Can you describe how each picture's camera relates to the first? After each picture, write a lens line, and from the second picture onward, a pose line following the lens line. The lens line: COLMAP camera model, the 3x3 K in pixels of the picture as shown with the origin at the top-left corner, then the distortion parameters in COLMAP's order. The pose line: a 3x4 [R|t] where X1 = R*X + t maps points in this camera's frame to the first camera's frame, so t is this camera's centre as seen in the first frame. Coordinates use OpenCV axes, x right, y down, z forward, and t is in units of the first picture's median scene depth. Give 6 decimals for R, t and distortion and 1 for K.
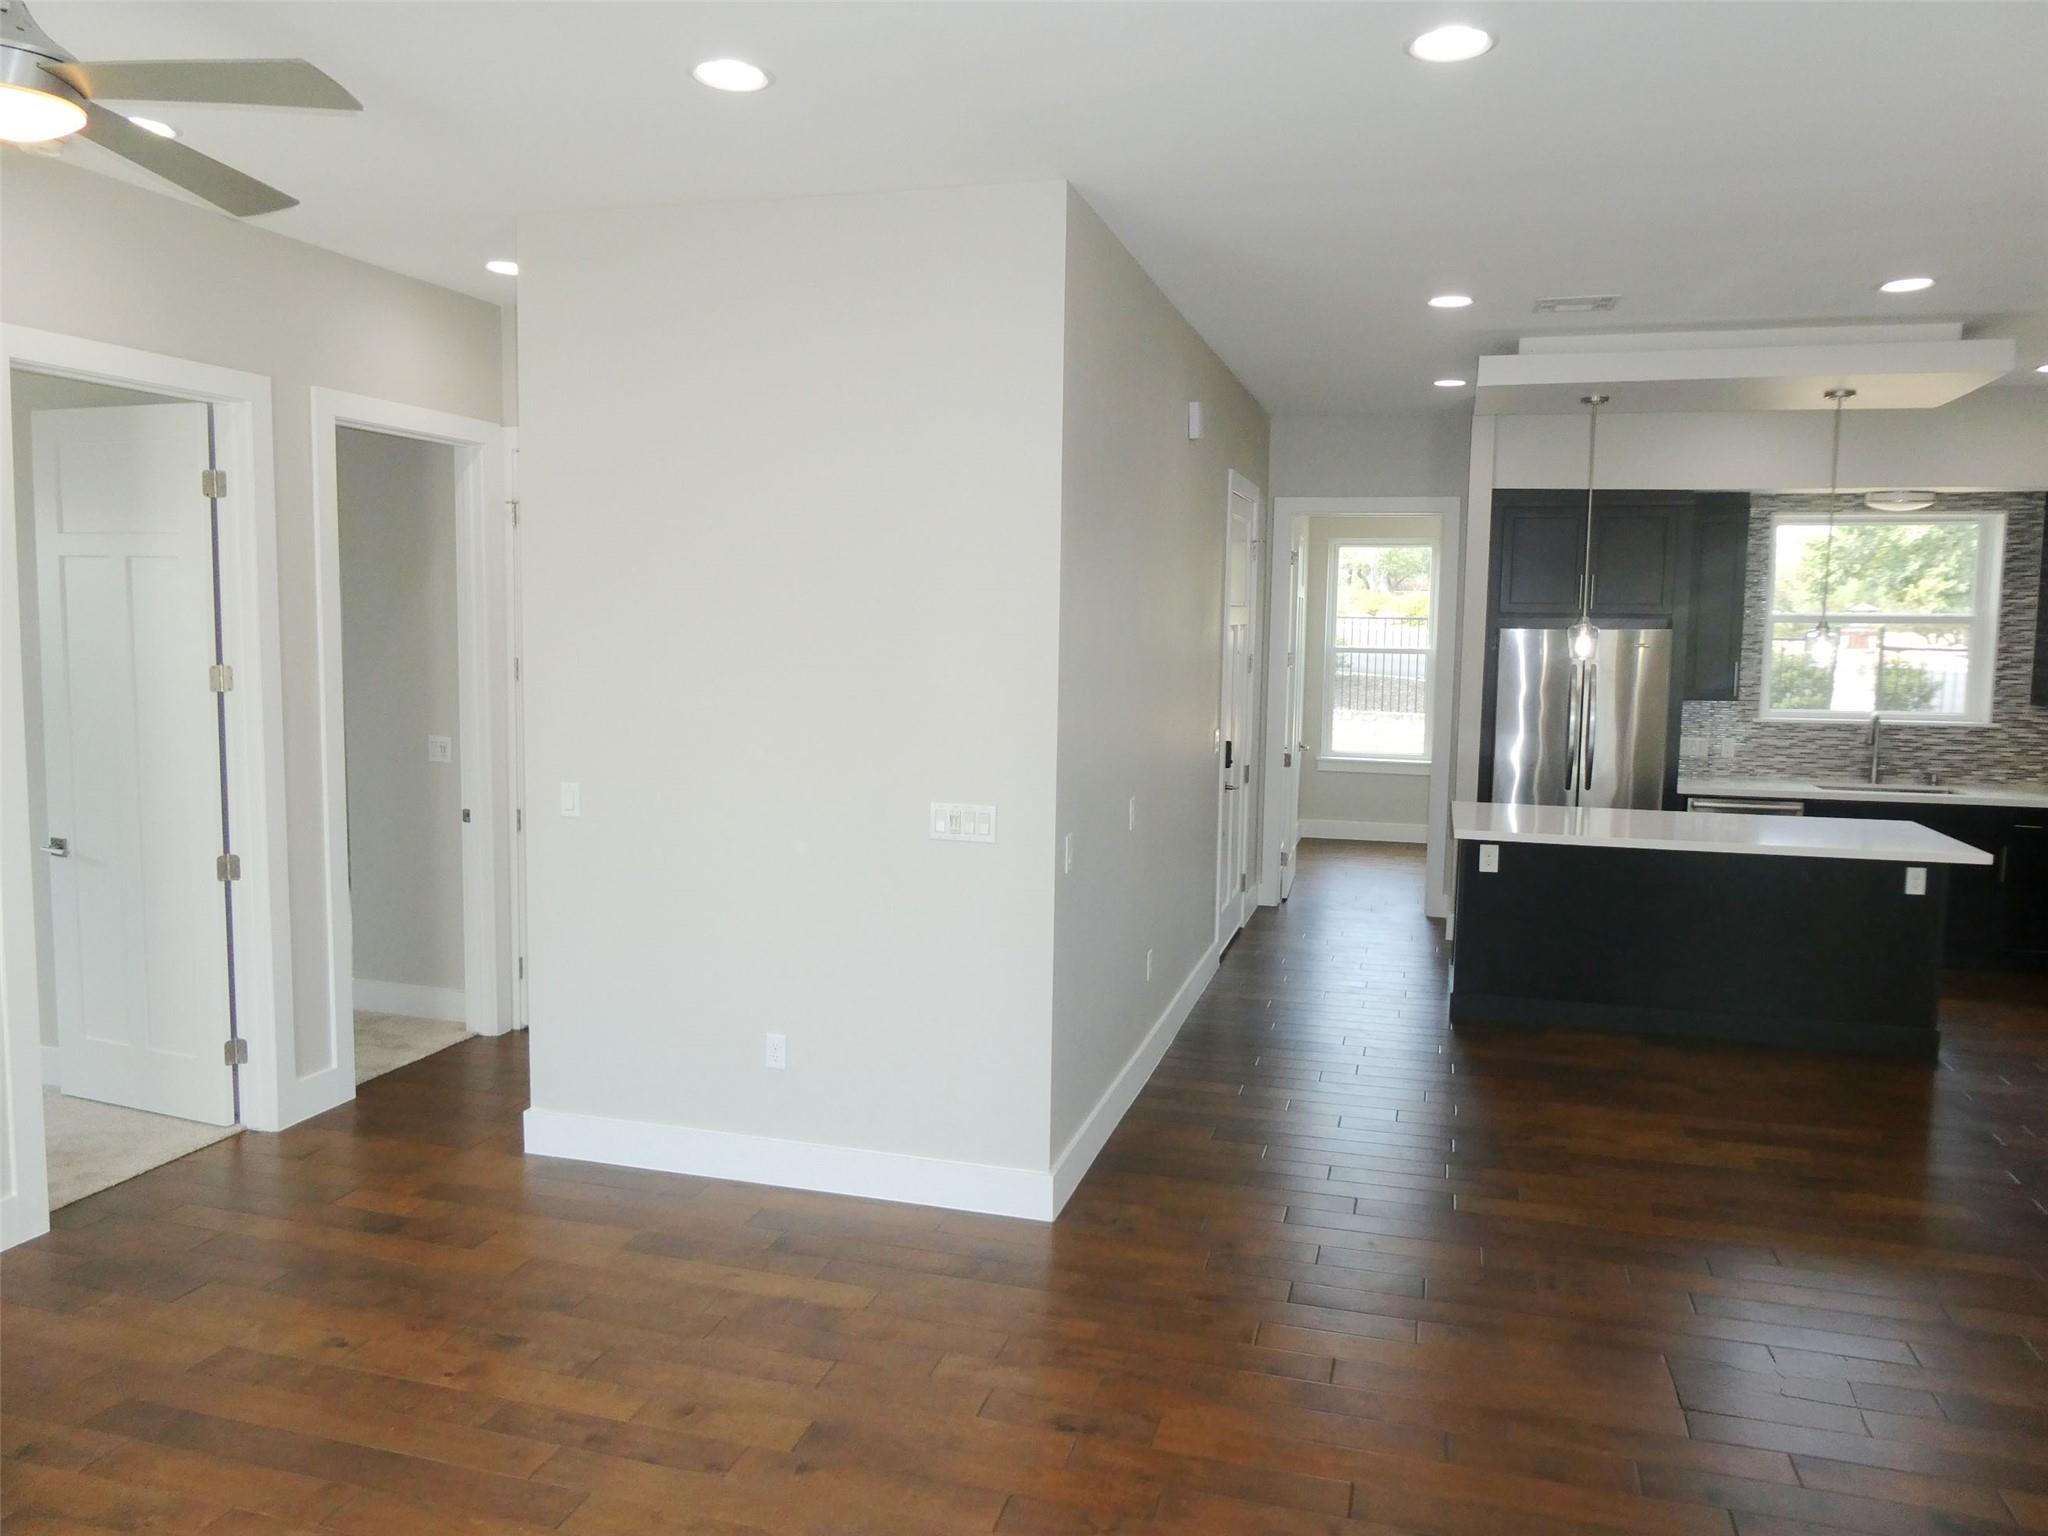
lens RADIAL K [[1424.9, 0, 1039.5], [0, 1424.9, 766.8], [0, 0, 1]] dist [0.008057, 0.002285]
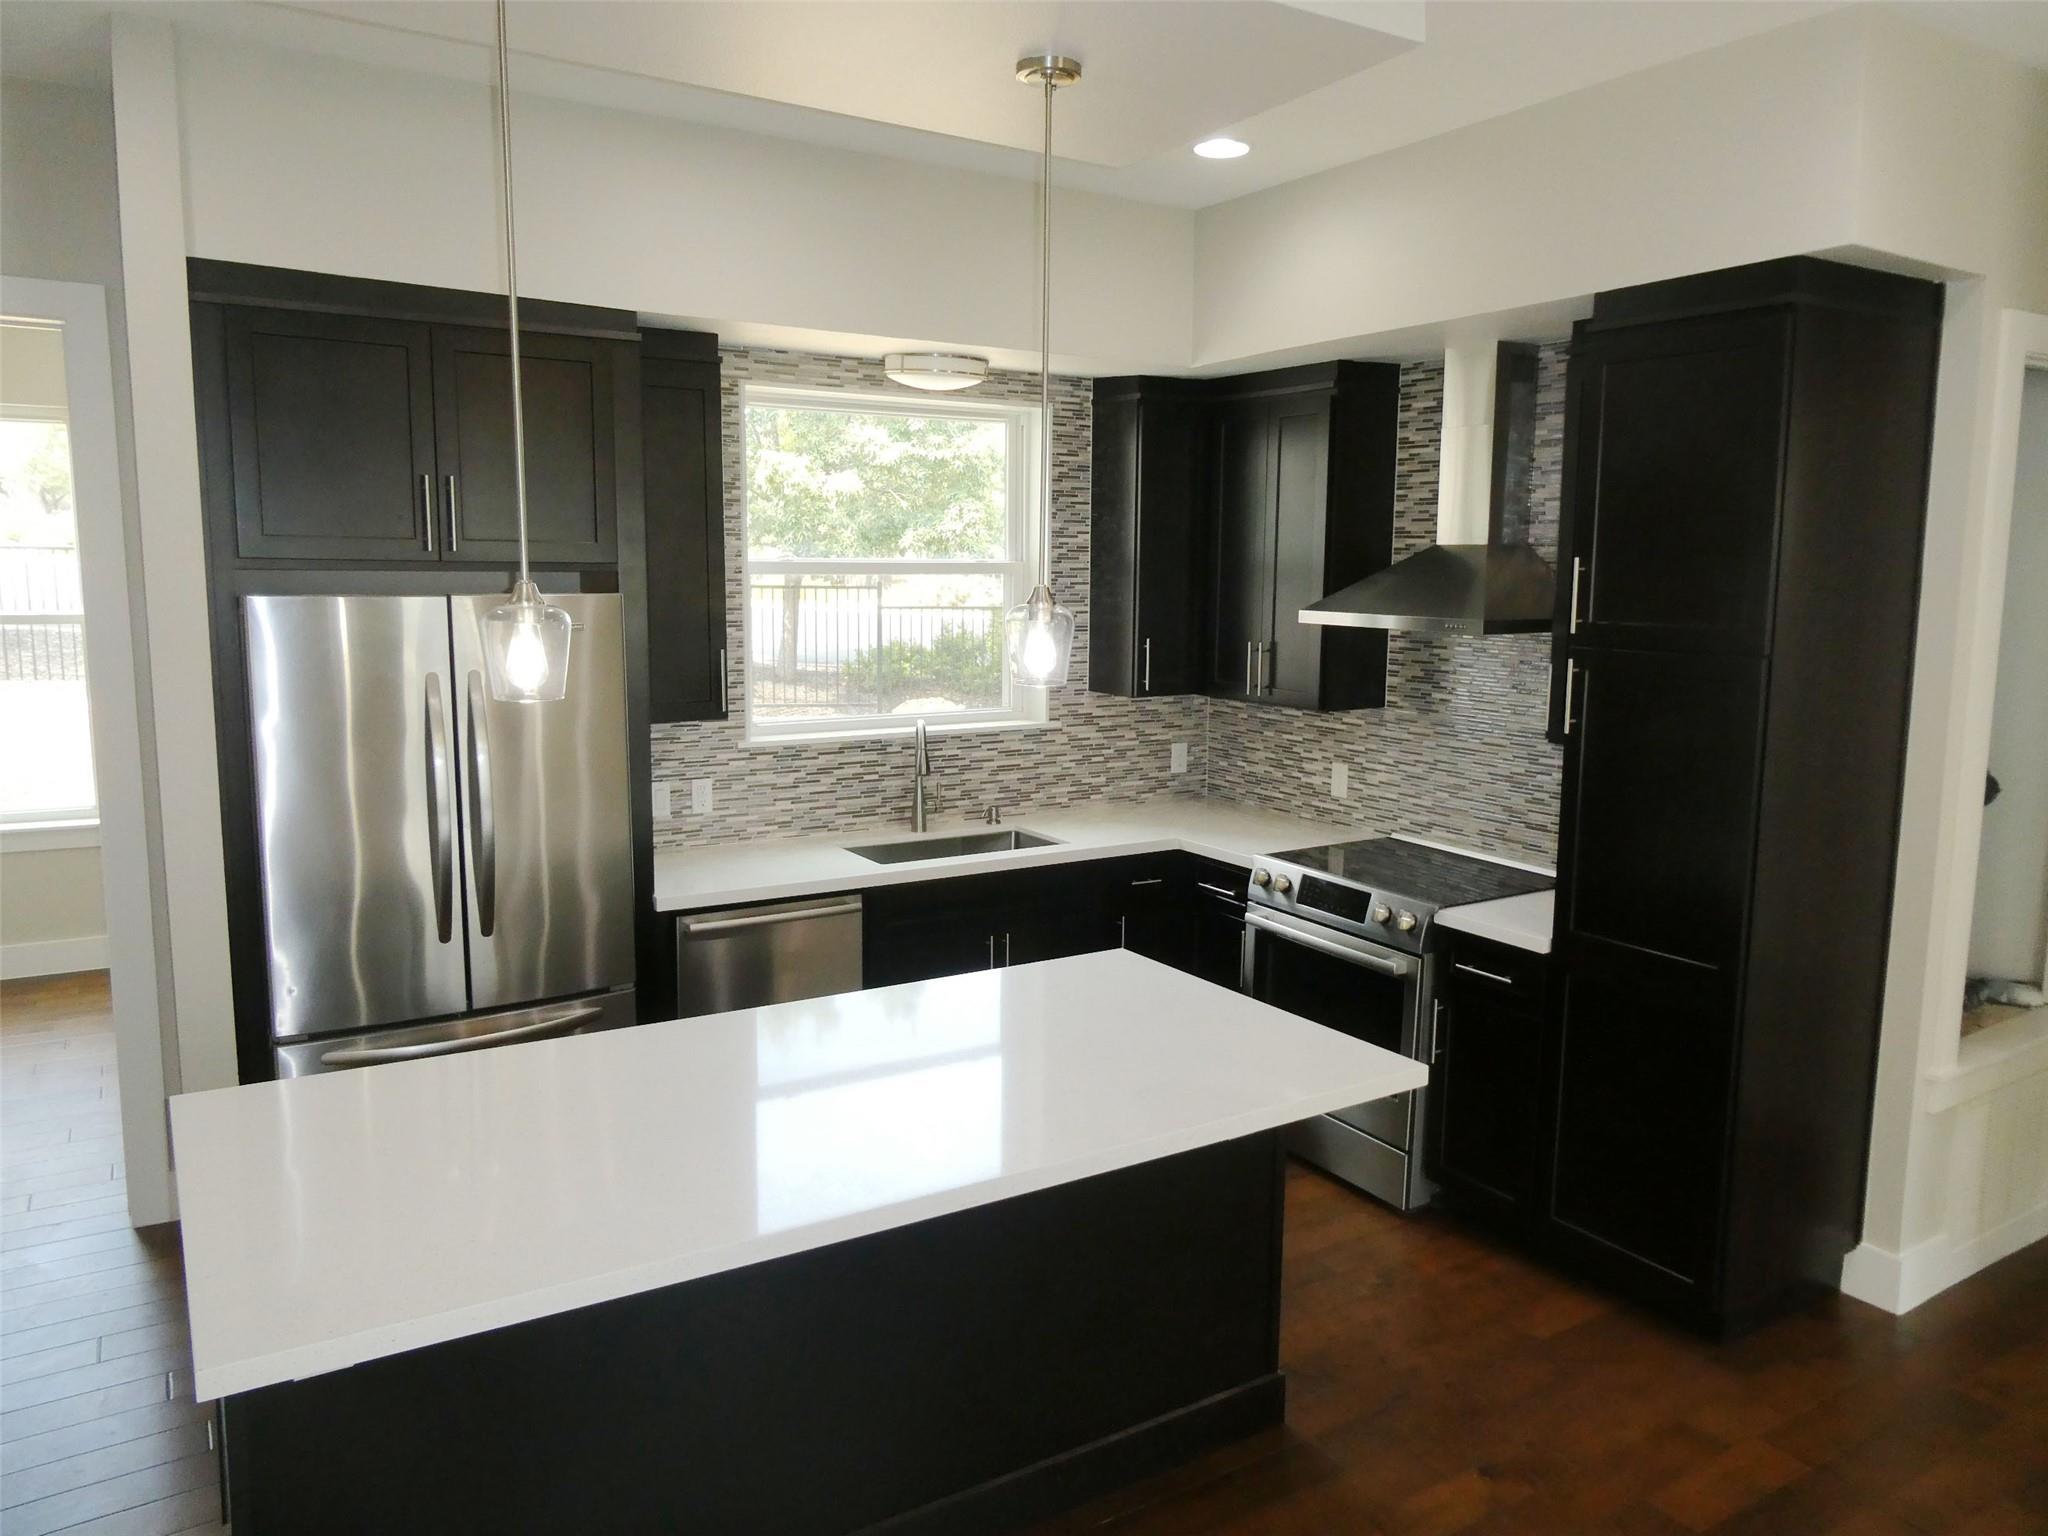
lens RADIAL K [[1424.9, 0, 1045.8], [0, 1424.9, 754.1], [0, 0, 1]] dist [0.008057, 0.002285]
pose [[0.659705, -0.108467, 0.743656, 0.161418], [0.082110, 0.994009, 0.072142, -0.063640], [-0.747025, 0.013469, 0.664659, 0.551721]]
